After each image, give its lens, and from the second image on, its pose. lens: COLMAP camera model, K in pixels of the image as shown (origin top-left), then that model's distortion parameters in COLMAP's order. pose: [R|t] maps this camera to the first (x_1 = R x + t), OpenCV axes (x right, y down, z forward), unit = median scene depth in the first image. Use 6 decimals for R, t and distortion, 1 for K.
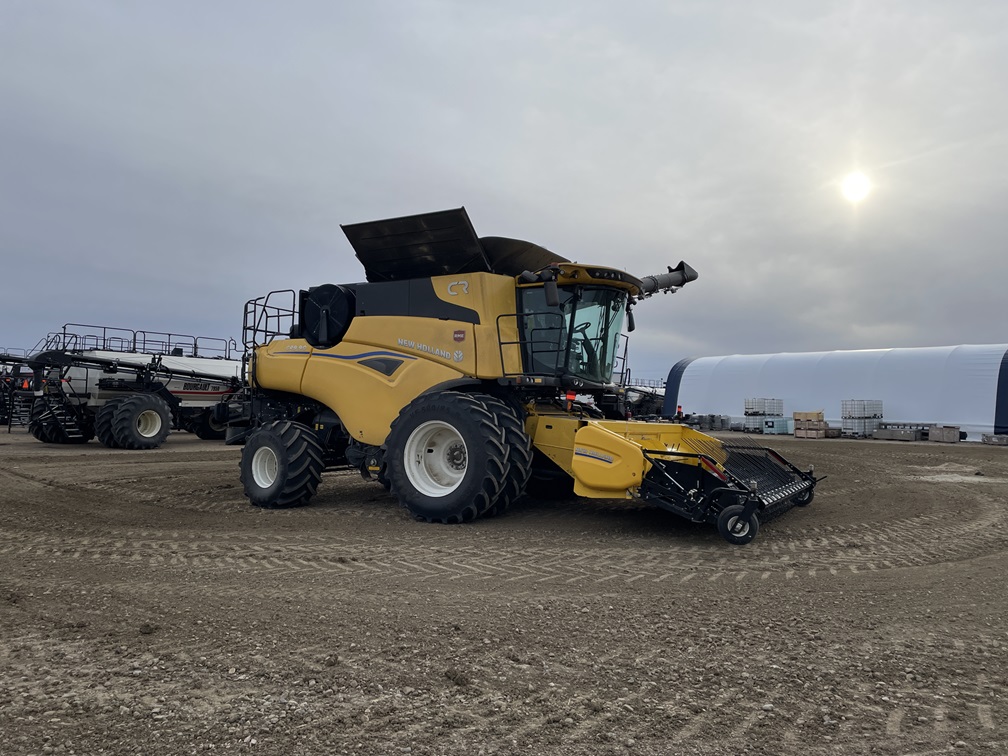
lens RADIAL K [[748.3, 0, 499.8], [0, 748.3, 372.1], [0, 0, 1]] dist [0.112743, -0.139292]
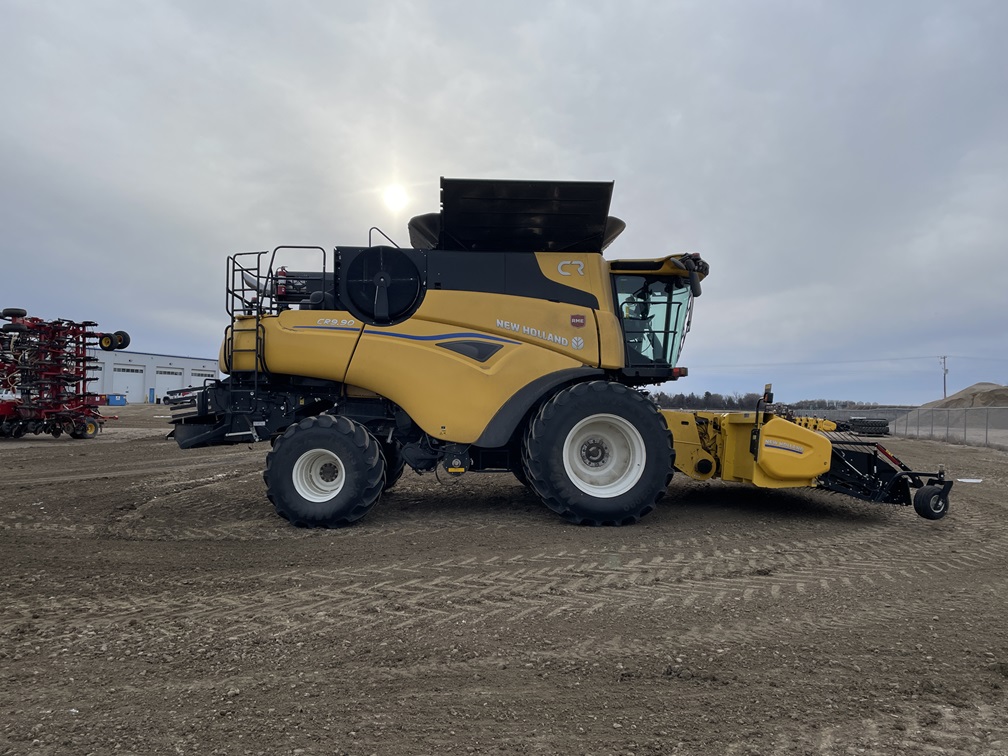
lens RADIAL K [[748.3, 0, 499.8], [0, 748.3, 372.1], [0, 0, 1]] dist [0.112743, -0.139292]
pose [[0.835763, 0.022379, 0.548635, -0.606500], [-0.029285, 0.999564, 0.003838, 0.012799], [-0.548310, -0.019274, 0.836053, 0.273254]]
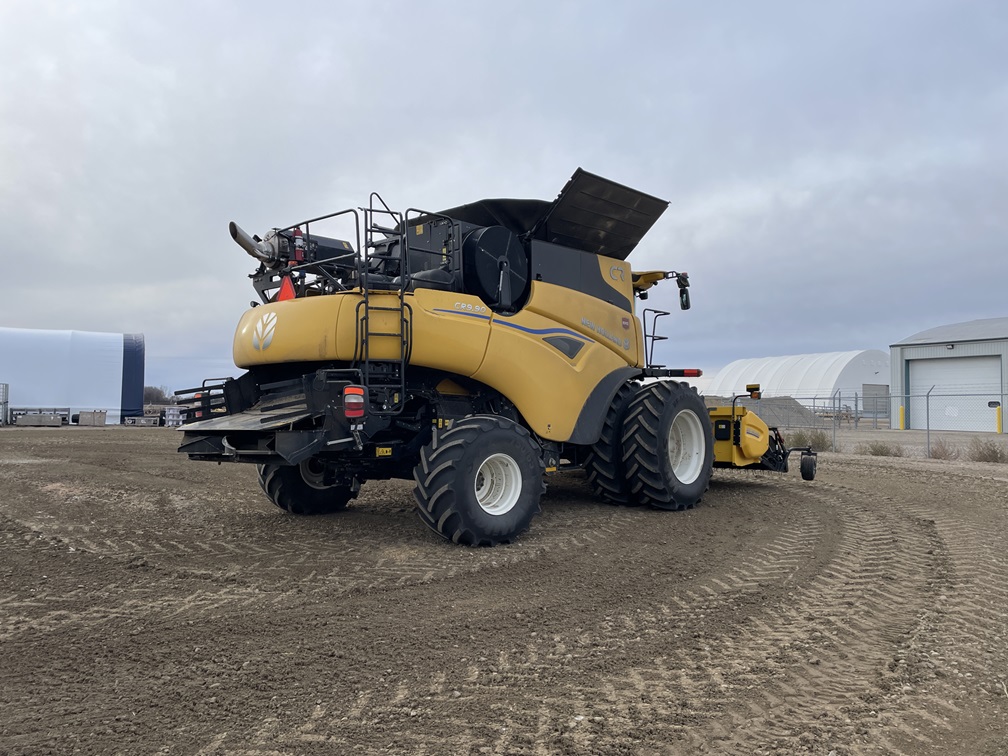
lens RADIAL K [[748.3, 0, 499.8], [0, 748.3, 372.1], [0, 0, 1]] dist [0.112743, -0.139292]
pose [[0.228097, 0.029762, 0.973183, -1.003394], [-0.051488, 0.998503, -0.018468, 0.040350], [-0.972276, -0.045895, 0.229288, 0.890559]]
